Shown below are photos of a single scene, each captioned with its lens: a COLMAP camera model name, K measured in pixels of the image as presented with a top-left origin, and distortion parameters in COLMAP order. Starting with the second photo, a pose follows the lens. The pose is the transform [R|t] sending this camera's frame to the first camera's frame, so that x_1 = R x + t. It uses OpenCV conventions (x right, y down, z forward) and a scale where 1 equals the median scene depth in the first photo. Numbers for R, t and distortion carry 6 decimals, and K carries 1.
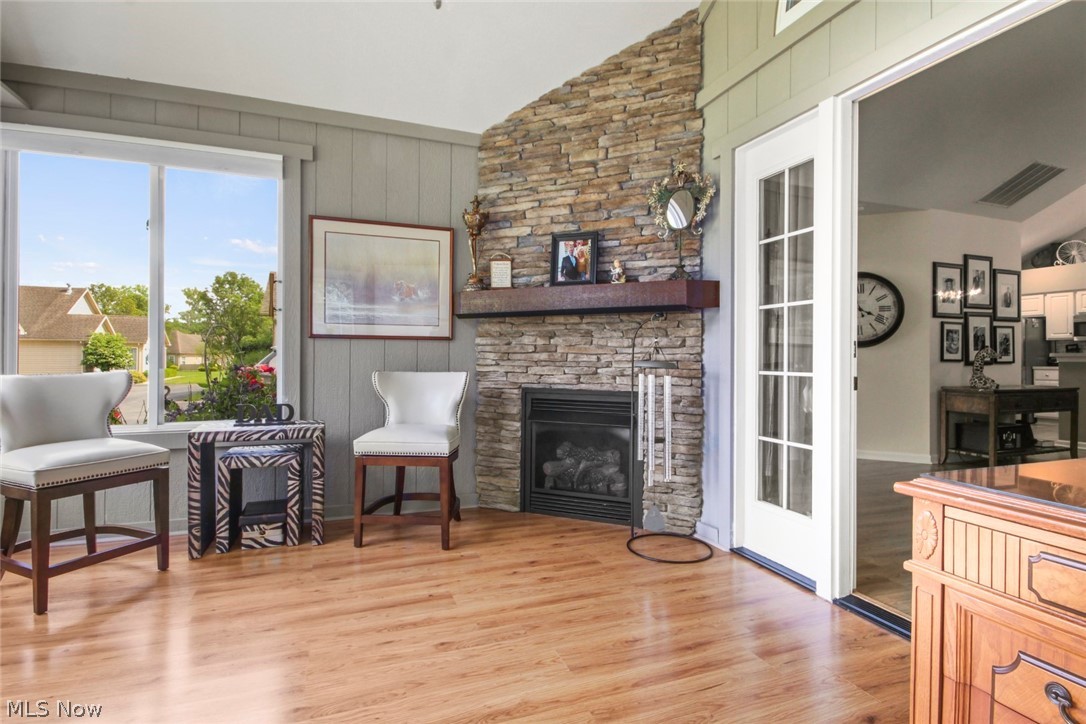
lens RADIAL K [[500.3, 0, 546.3], [0, 500.3, 359.5], [0, 0, 1]] dist [-0.018984, -0.000640]
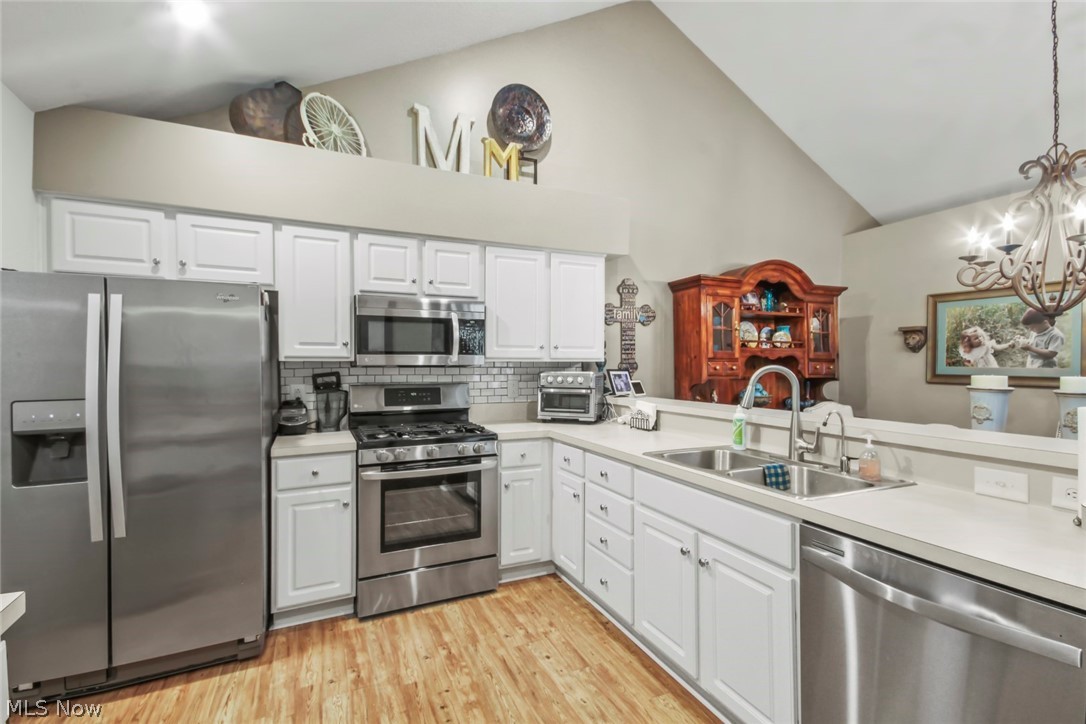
lens RADIAL K [[508.8, 0, 526.1], [0, 508.8, 371.6], [0, 0, 1]] dist [0.024336, -0.011536]
pose [[-0.093850, -0.027705, 0.995201, 0.660619], [0.005522, 0.999583, 0.028348, -0.042881], [-0.995571, 0.008156, -0.093658, 0.875147]]
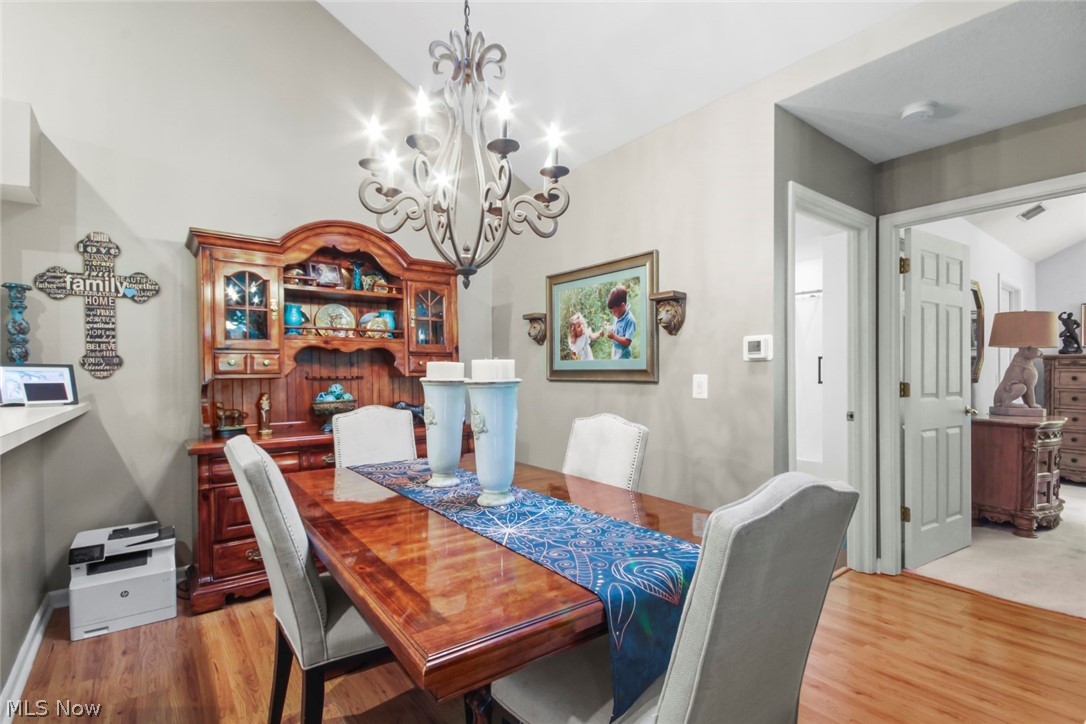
lens RADIAL K [[508.8, 0, 552.9], [0, 508.8, 389.8], [0, 0, 1]] dist [0.024336, -0.011536]
pose [[-0.313190, -0.037127, 0.948964, 0.726513], [0.013587, 0.998958, 0.043567, -0.024601], [-0.949593, 0.026538, -0.312360, 0.541862]]
